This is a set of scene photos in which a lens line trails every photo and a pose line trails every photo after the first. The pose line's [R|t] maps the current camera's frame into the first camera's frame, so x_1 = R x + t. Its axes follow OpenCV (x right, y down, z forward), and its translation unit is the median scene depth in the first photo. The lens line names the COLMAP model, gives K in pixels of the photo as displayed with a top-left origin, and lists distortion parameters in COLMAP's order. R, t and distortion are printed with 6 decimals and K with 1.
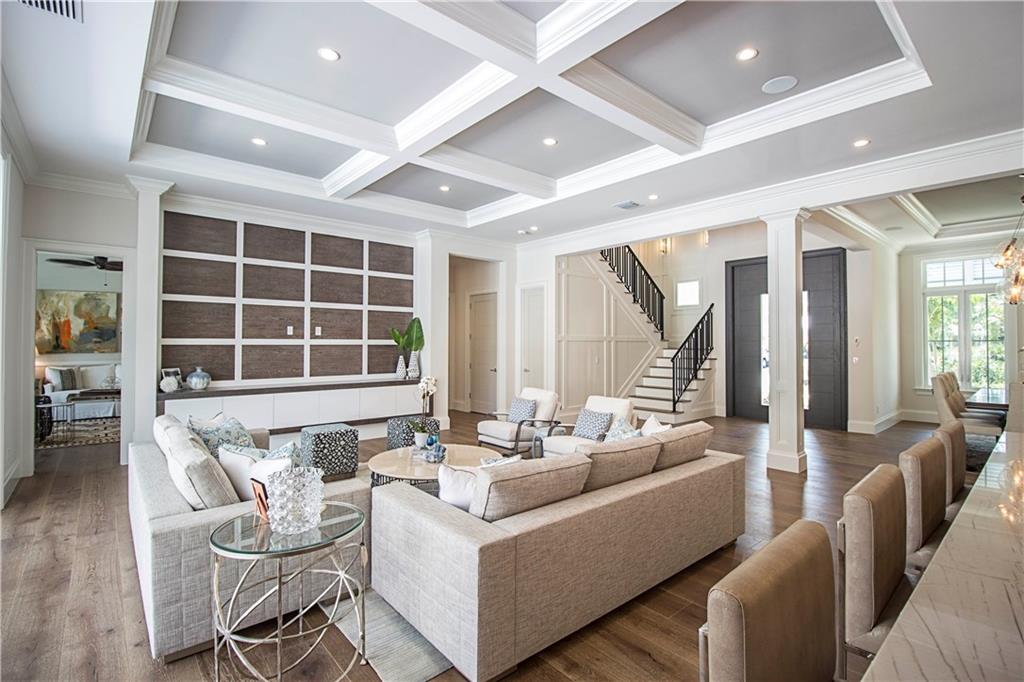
lens RADIAL K [[479.5, 0, 513.2], [0, 479.5, 337.3], [0, 0, 1]] dist [-0.004200, -0.000828]
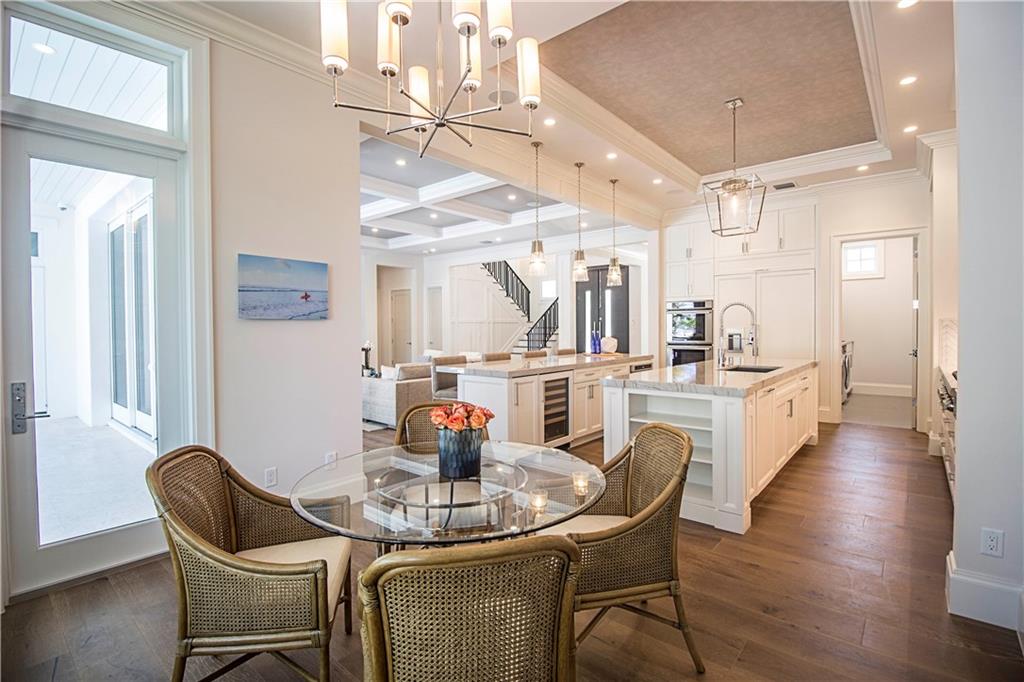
lens RADIAL K [[479.5, 0, 509.5], [0, 479.5, 336.2], [0, 0, 1]] dist [-0.004200, -0.000828]
pose [[0.988486, -0.011794, 0.150851, 0.061393], [0.007214, 0.999497, 0.030872, 0.006749], [-0.151139, -0.029428, 0.988074, -0.709142]]
